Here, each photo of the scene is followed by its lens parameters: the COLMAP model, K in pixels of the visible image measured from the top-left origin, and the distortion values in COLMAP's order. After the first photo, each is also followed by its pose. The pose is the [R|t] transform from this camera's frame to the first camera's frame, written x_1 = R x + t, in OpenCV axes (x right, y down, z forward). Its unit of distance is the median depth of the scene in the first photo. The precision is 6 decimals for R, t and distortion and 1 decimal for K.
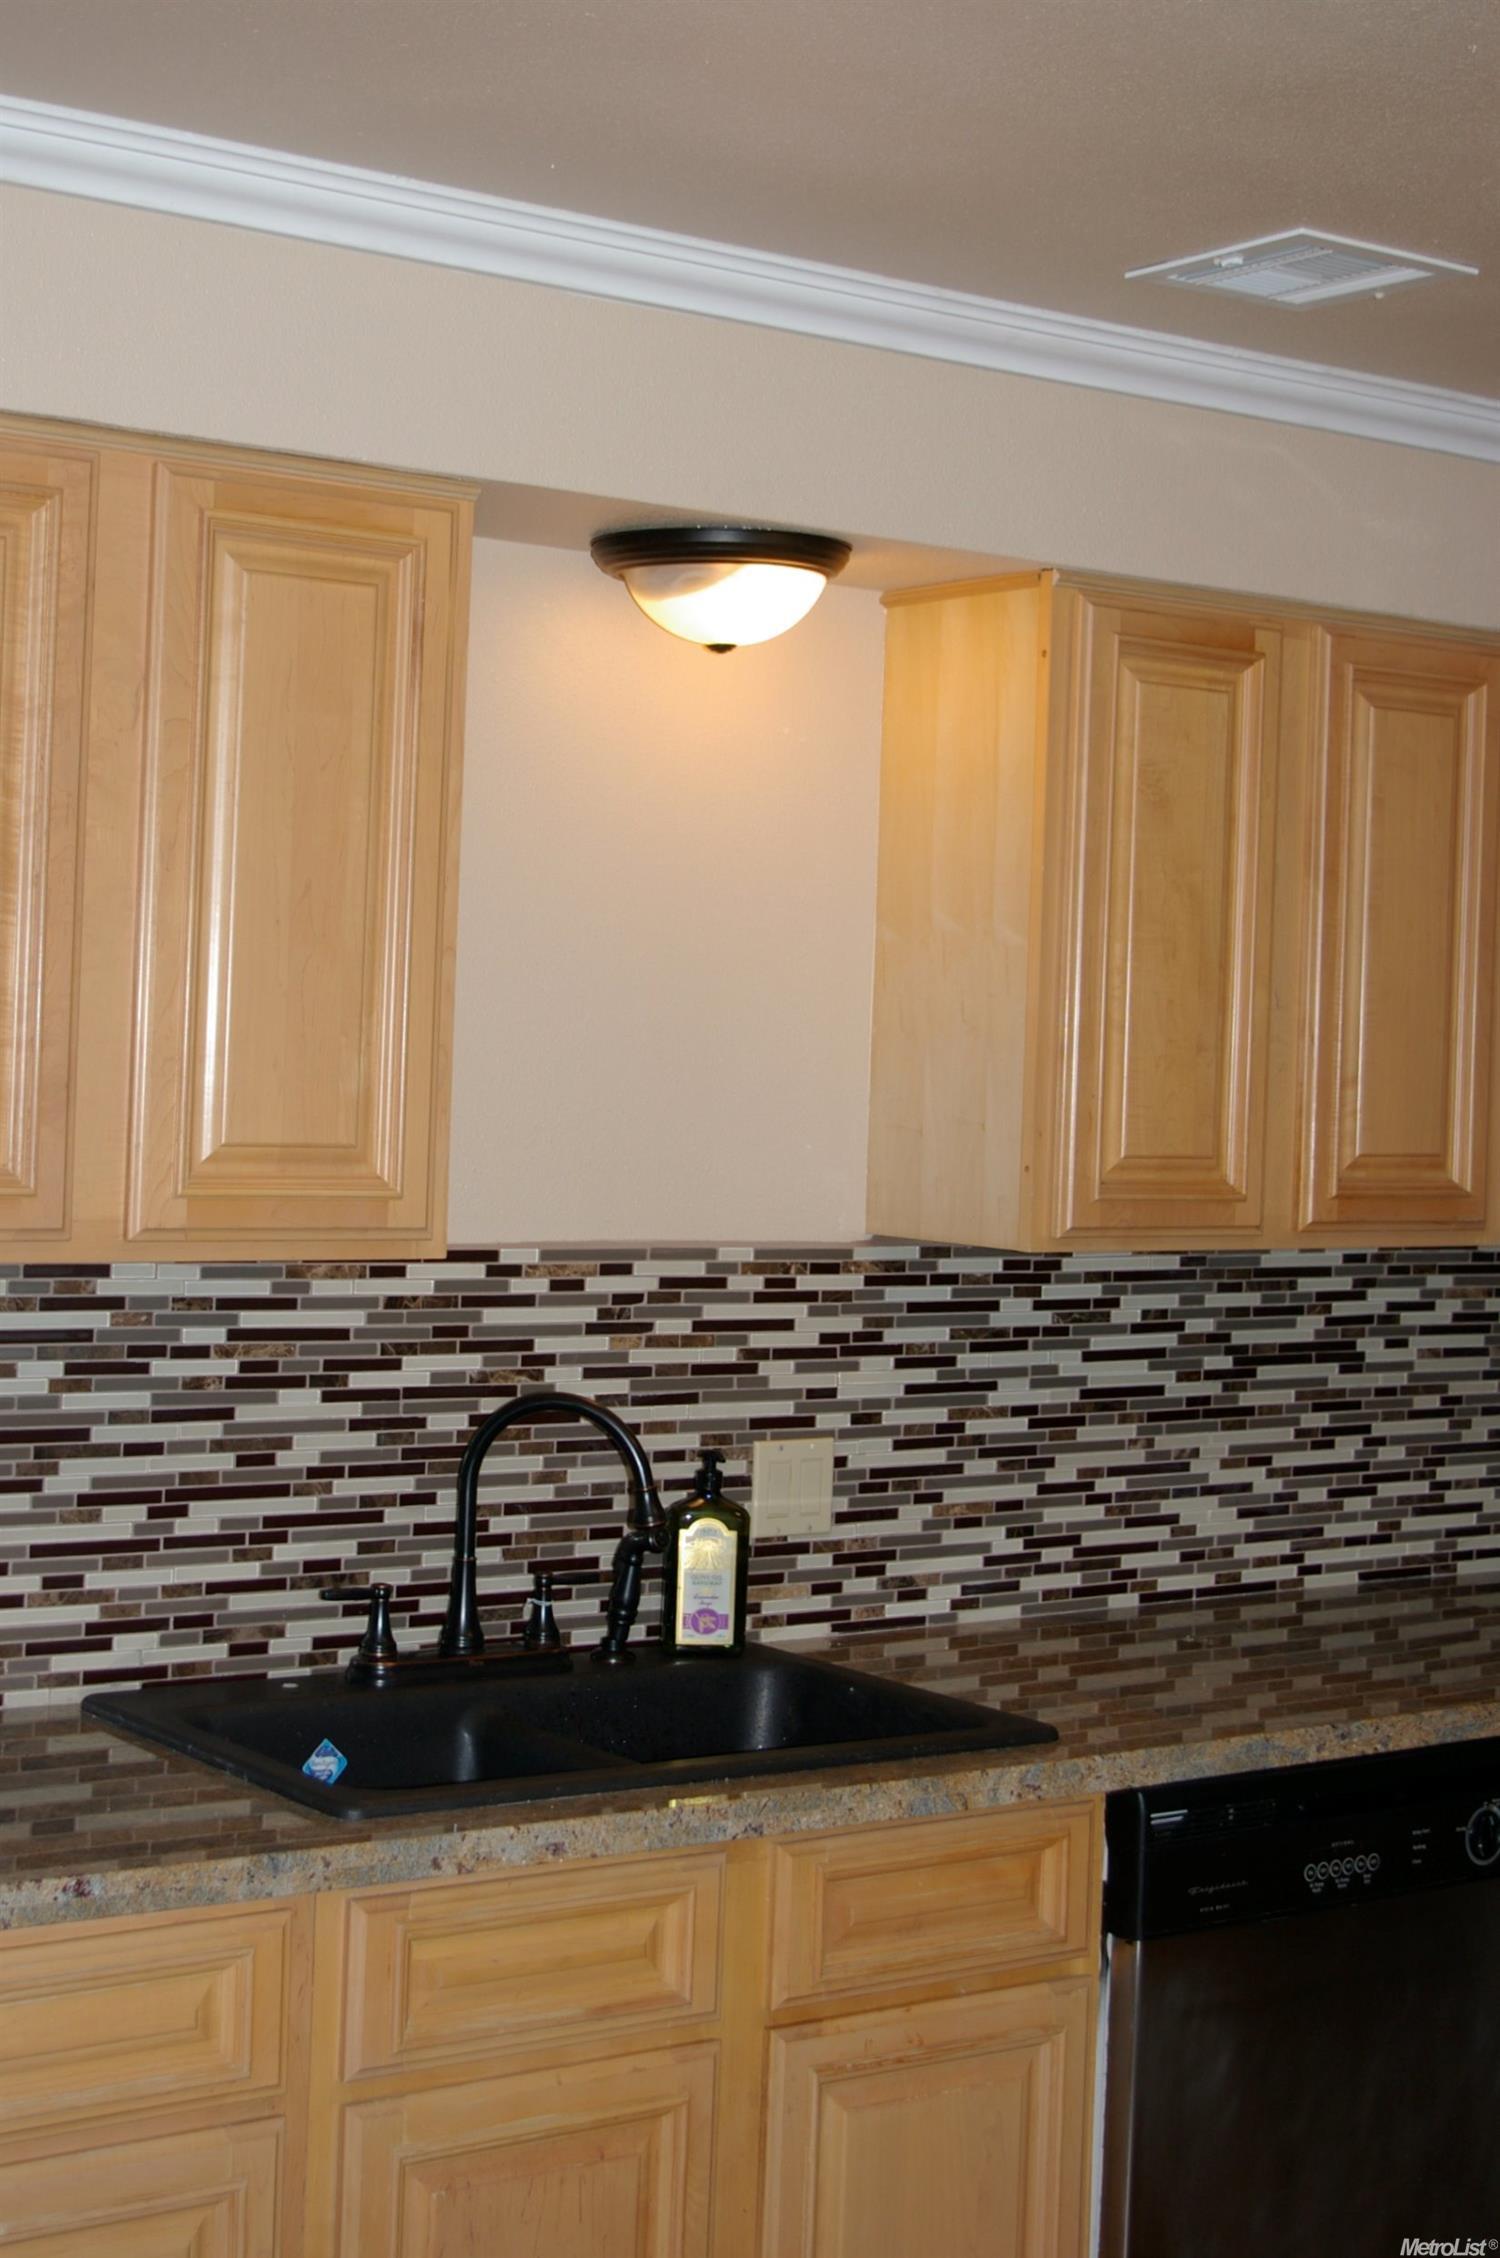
lens RADIAL K [[3266.3, 0, 697.2], [0, 3266.3, 1005.3], [0, 0, 1]] dist [-0.037649, 0.000000]
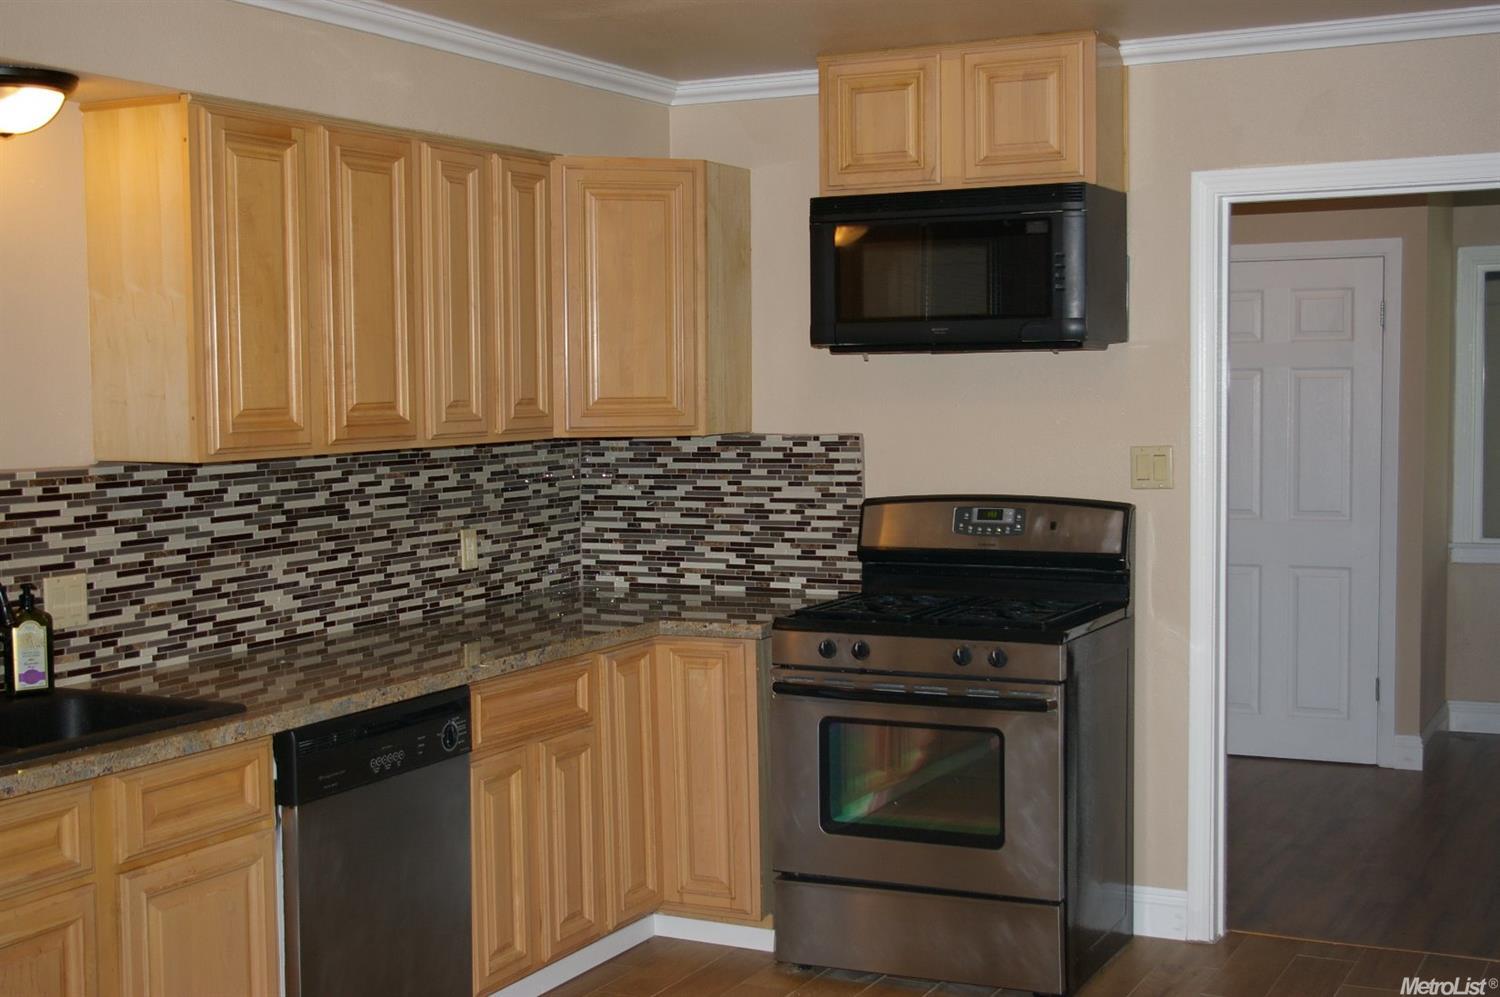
lens RADIAL K [[1963.4, 0, 752.8], [0, 1963.4, 503.3], [0, 0, 1]] dist [0.042337, 0.000000]
pose [[0.880222, -0.075295, 0.468550, -0.141448], [0.034836, 0.994921, 0.094438, 0.002662], [-0.473281, -0.066803, 0.878375, -0.139213]]
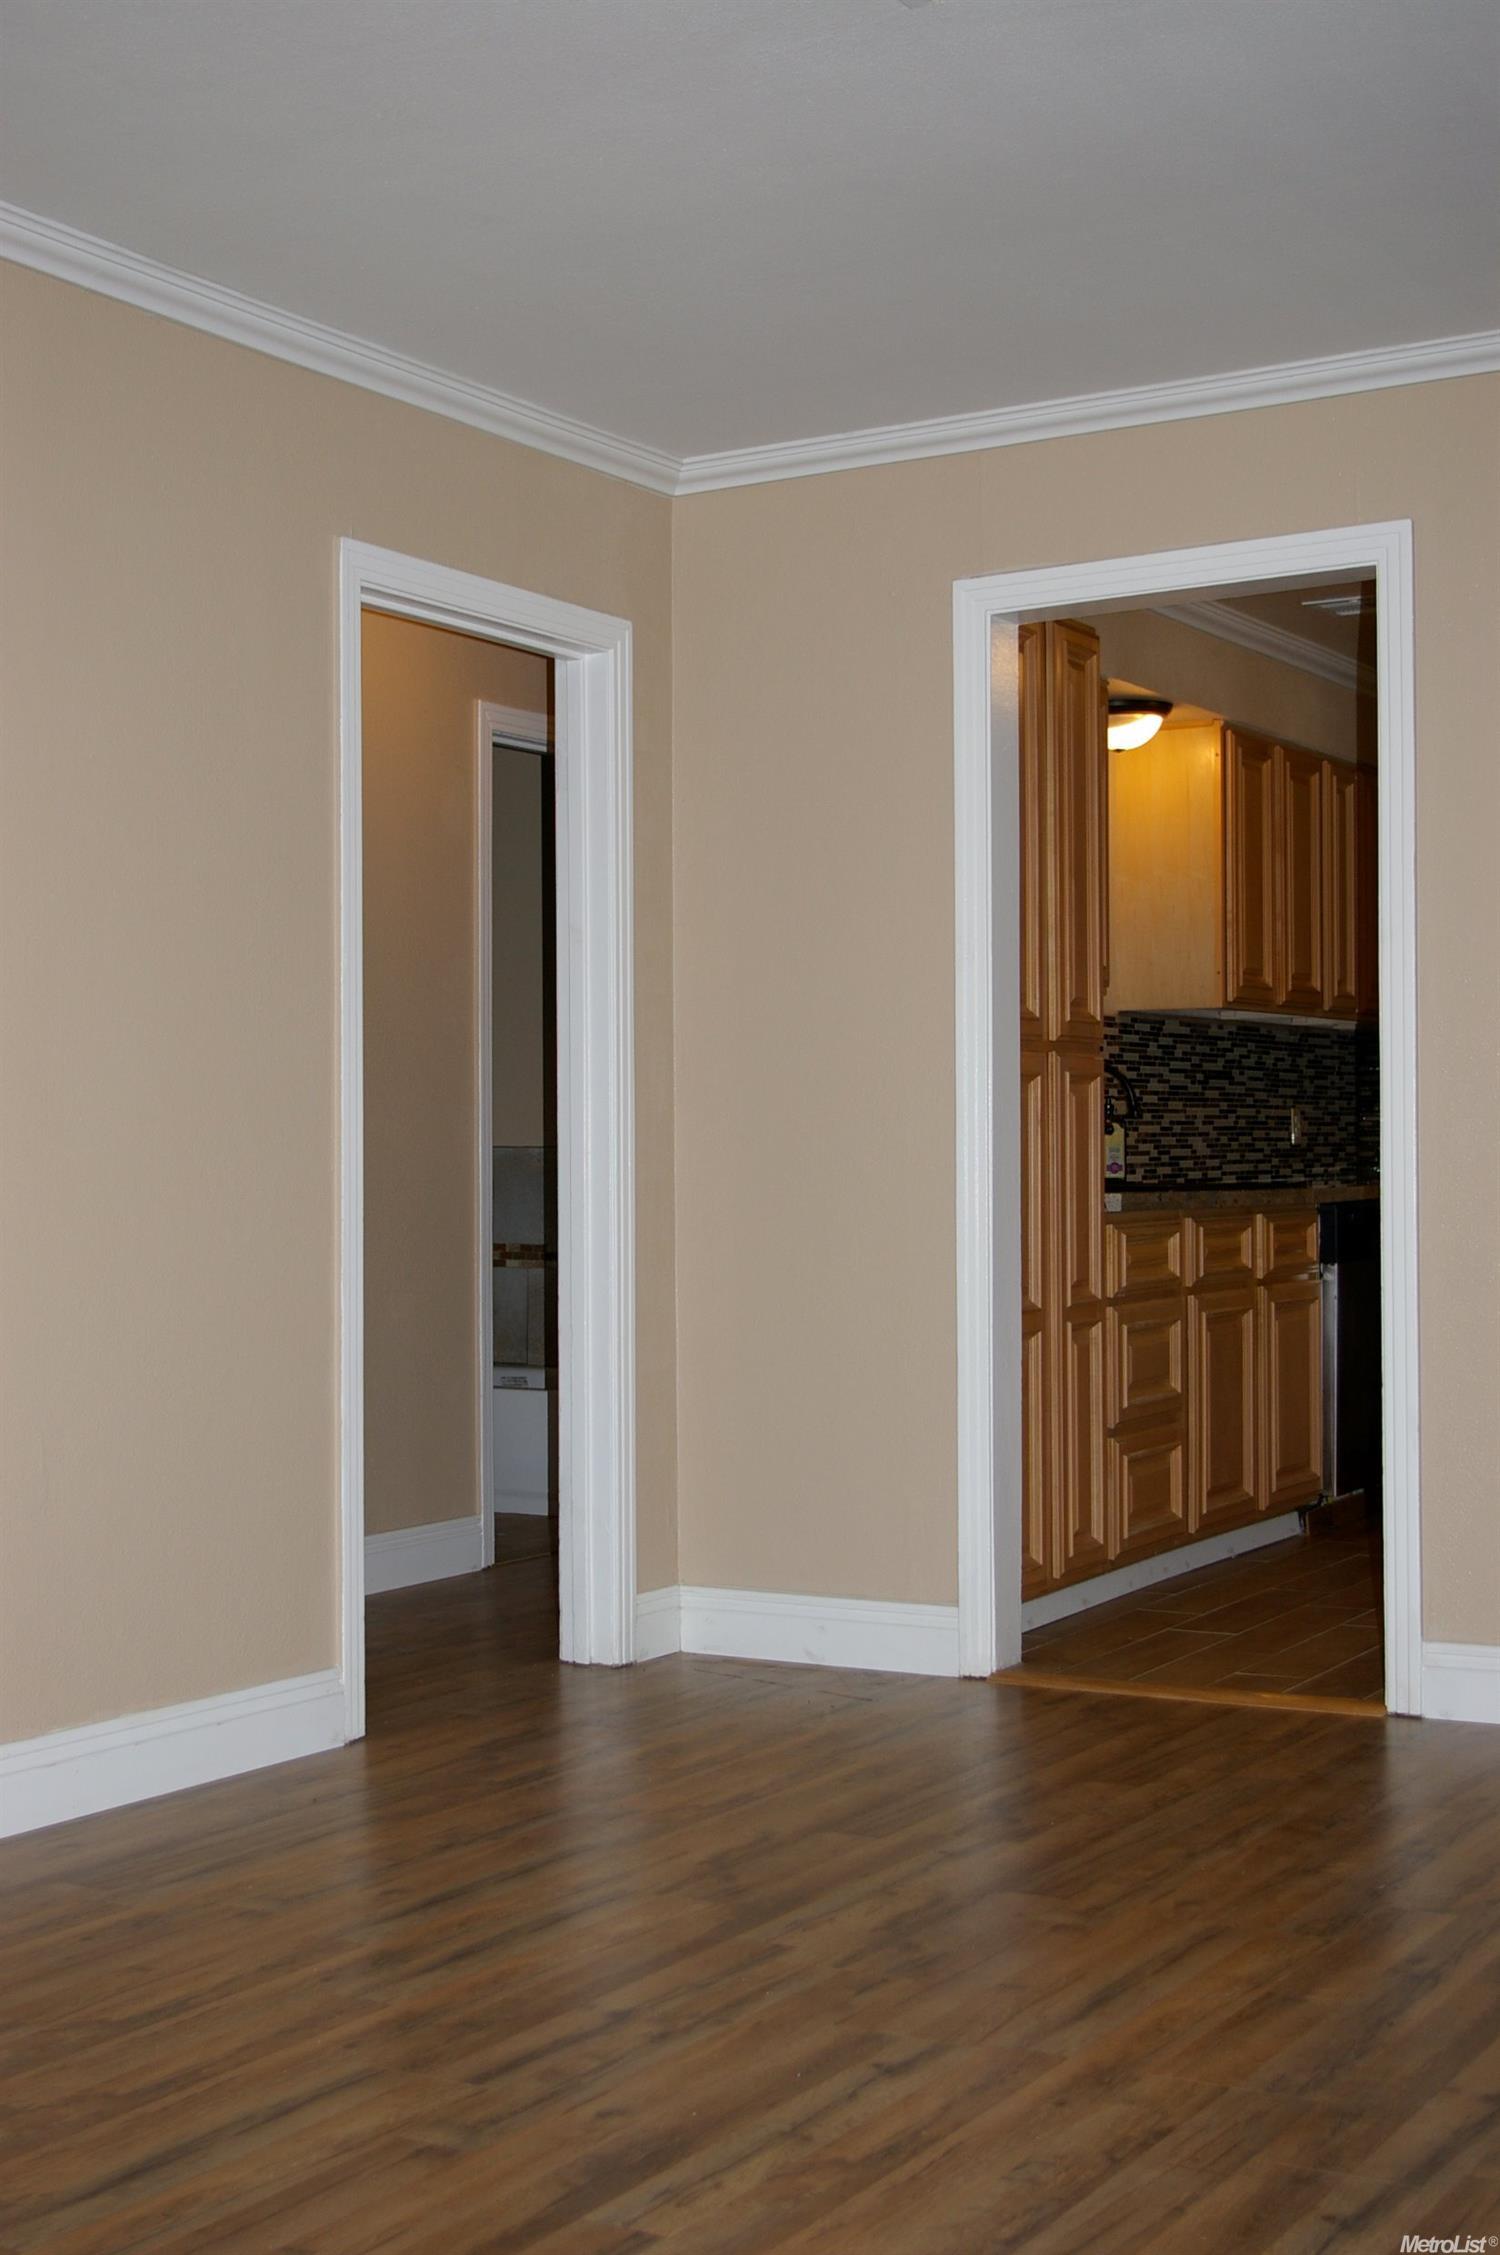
lens RADIAL K [[2951.6, 0, 750.1], [0, 2951.6, 1137.8], [0, 0, 1]] dist [0.042337, 0.000000]
pose [[0.901021, -0.034903, 0.432369, -1.058966], [0.027698, 0.999353, 0.022953, 0.103505], [-0.432891, -0.008706, 0.901404, -0.728580]]
